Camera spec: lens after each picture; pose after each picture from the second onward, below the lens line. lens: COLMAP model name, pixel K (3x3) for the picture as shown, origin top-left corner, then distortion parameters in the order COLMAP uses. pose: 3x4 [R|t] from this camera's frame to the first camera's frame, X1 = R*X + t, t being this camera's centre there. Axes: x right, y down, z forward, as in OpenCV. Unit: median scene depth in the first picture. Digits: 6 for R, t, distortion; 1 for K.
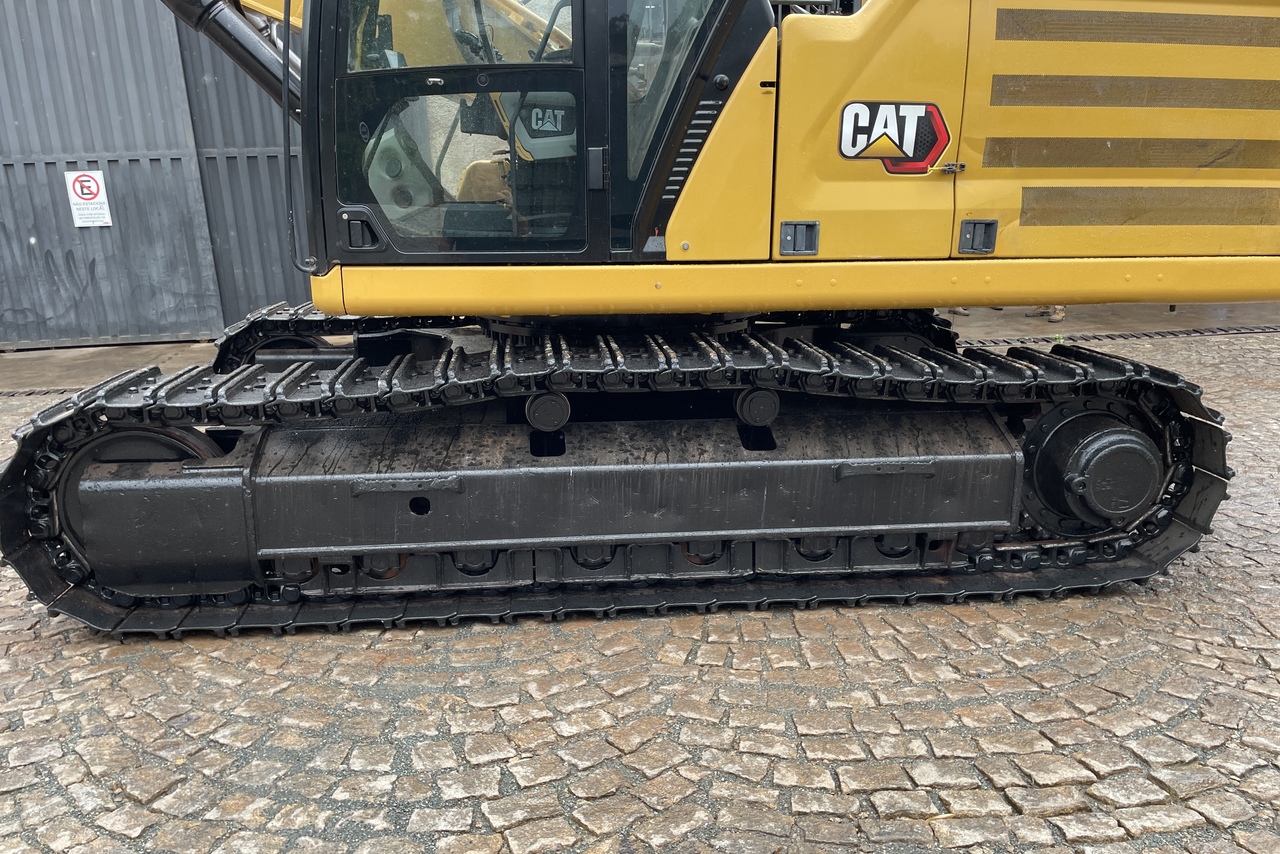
lens RADIAL K [[1002.5, 0, 640.0], [0, 1002.5, 427.0], [0, 0, 1]] dist [0.047891, -0.009355]
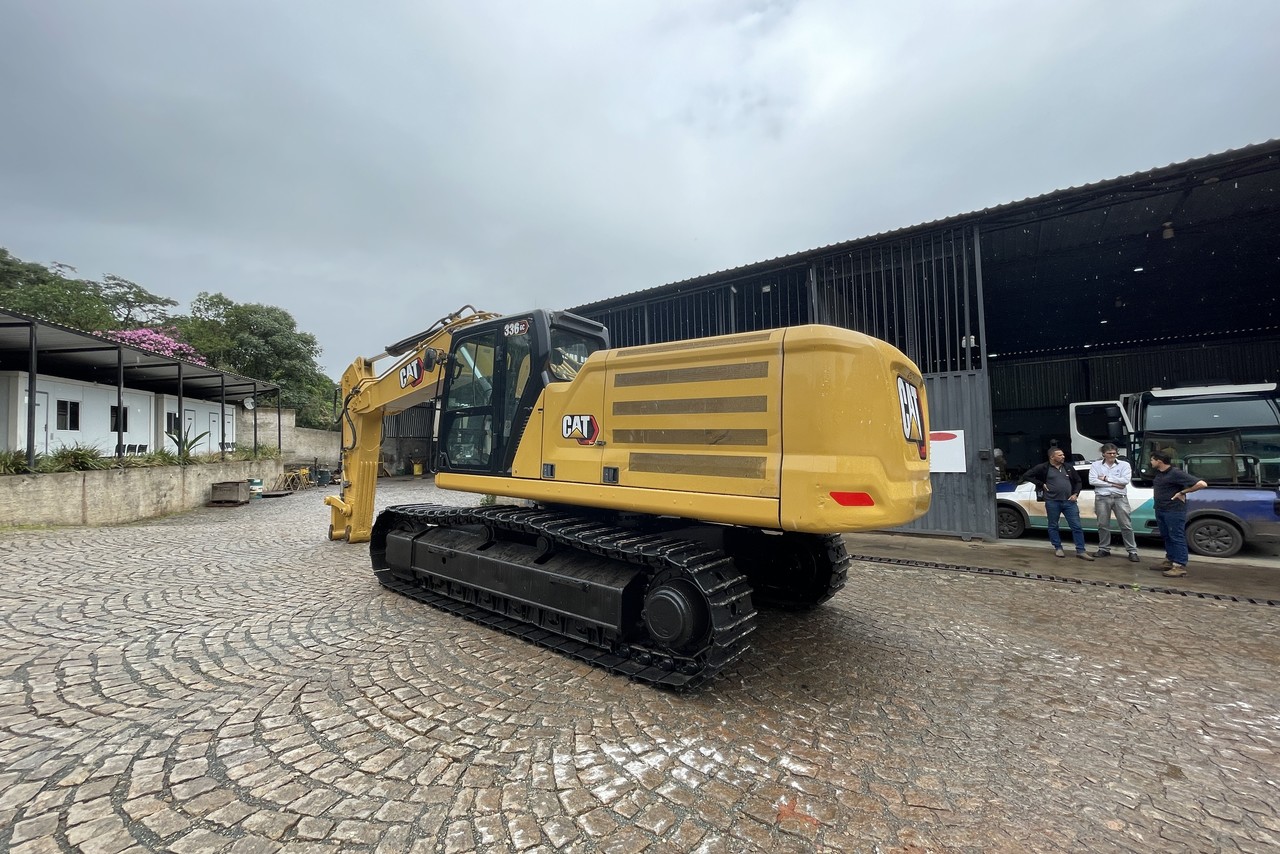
lens RADIAL K [[517.5, 0, 633.1], [0, 517.5, 423.7], [0, 0, 1]] dist [-0.002691, 0.000004]
pose [[0.715476, -0.021829, -0.698296, 1.142600], [-0.195444, 0.953350, -0.230054, -0.054012], [0.670743, 0.301076, 0.677833, 0.283942]]
